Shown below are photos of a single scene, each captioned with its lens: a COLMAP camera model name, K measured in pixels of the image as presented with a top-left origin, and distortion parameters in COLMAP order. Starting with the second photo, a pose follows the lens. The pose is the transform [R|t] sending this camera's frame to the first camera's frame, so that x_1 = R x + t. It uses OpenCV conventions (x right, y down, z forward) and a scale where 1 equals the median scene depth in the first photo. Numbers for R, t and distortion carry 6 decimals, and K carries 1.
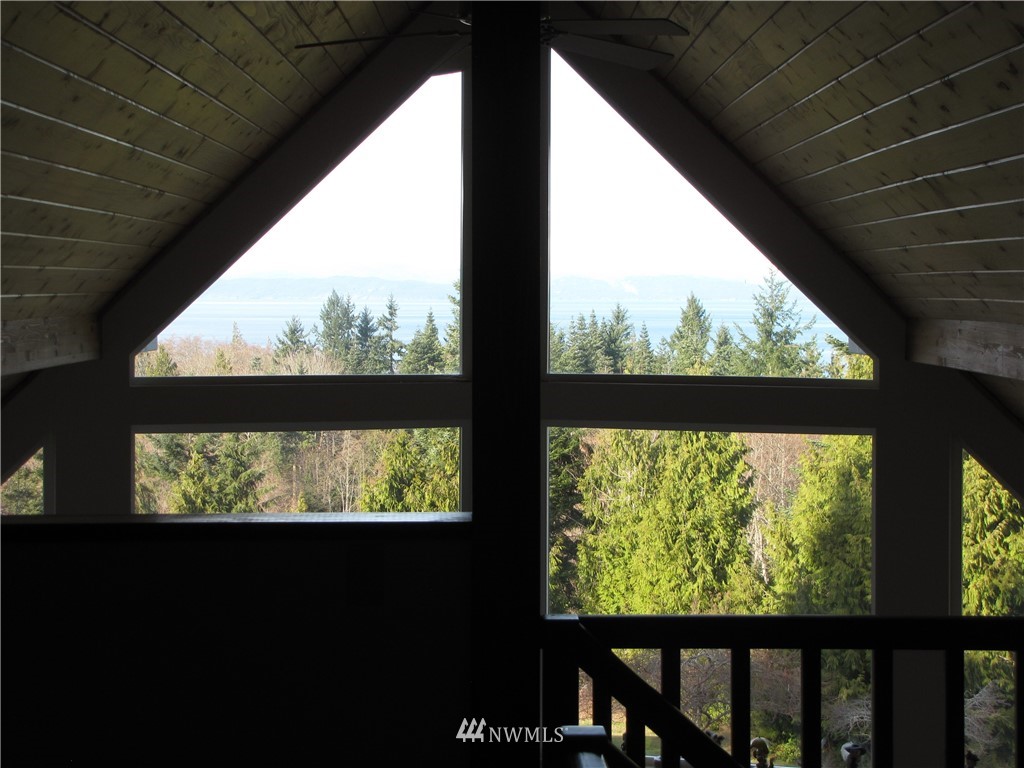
lens RADIAL K [[2037.3, 0, 513.5], [0, 2037.3, 382.9], [0, 0, 1]] dist [0.206968, 0.000000]
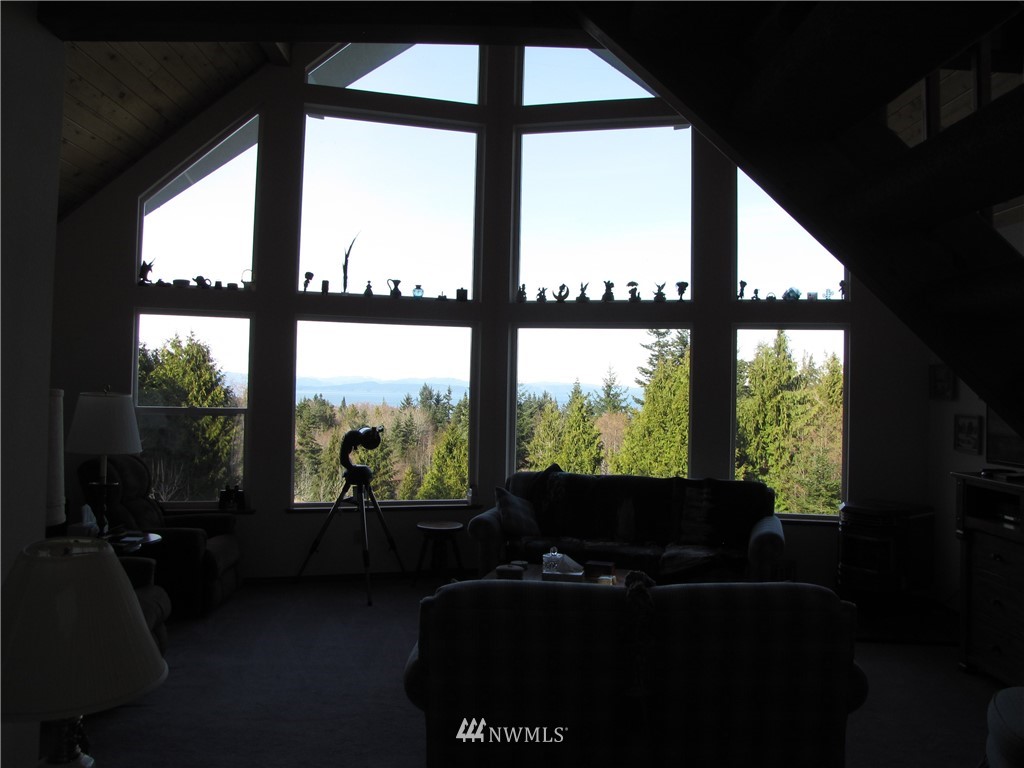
lens RADIAL K [[854.2, 0, 512.6], [0, 854.2, 382.5], [0, 0, 1]] dist [-0.123581, 0.042044]
pose [[0.999767, 0.016630, 0.013773, -0.000015], [-0.015790, 0.998134, -0.058983, 0.022947], [-0.014728, 0.058752, 0.998164, 0.016957]]
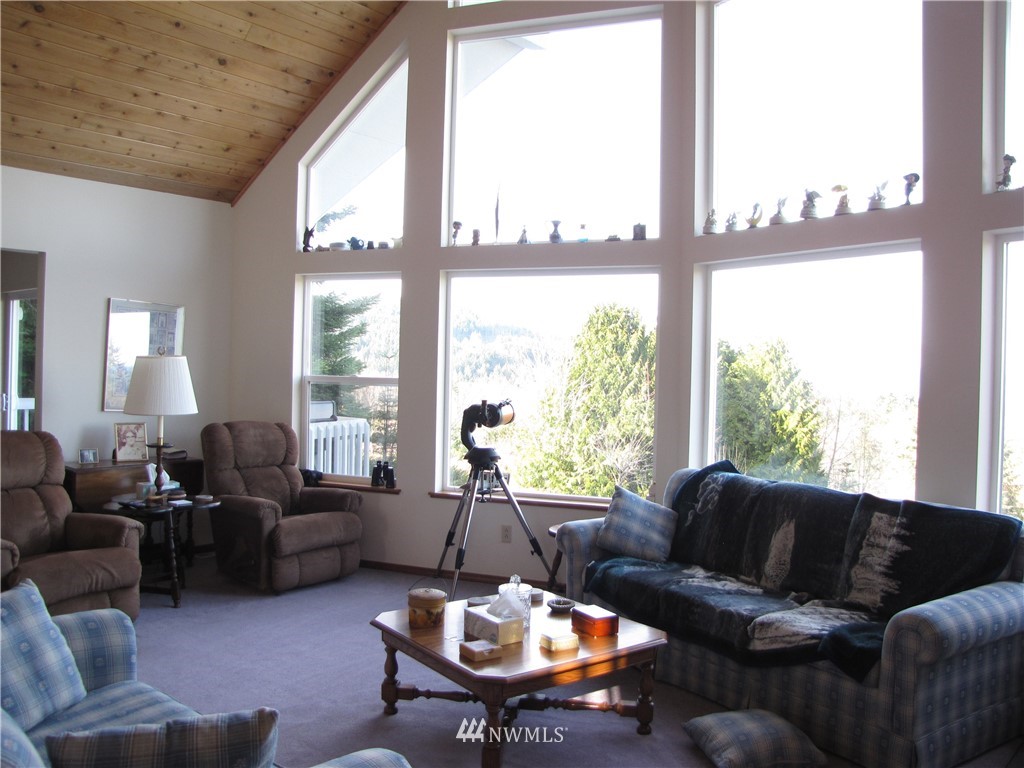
lens RADIAL K [[854.2, 0, 510.4], [0, 854.2, 380.5], [0, 0, 1]] dist [-0.123581, 0.042044]
pose [[0.776541, 0.024535, -0.629589, 0.385049], [-0.053699, 0.998183, -0.027334, 0.020960], [0.627775, 0.055035, 0.776447, 0.390569]]
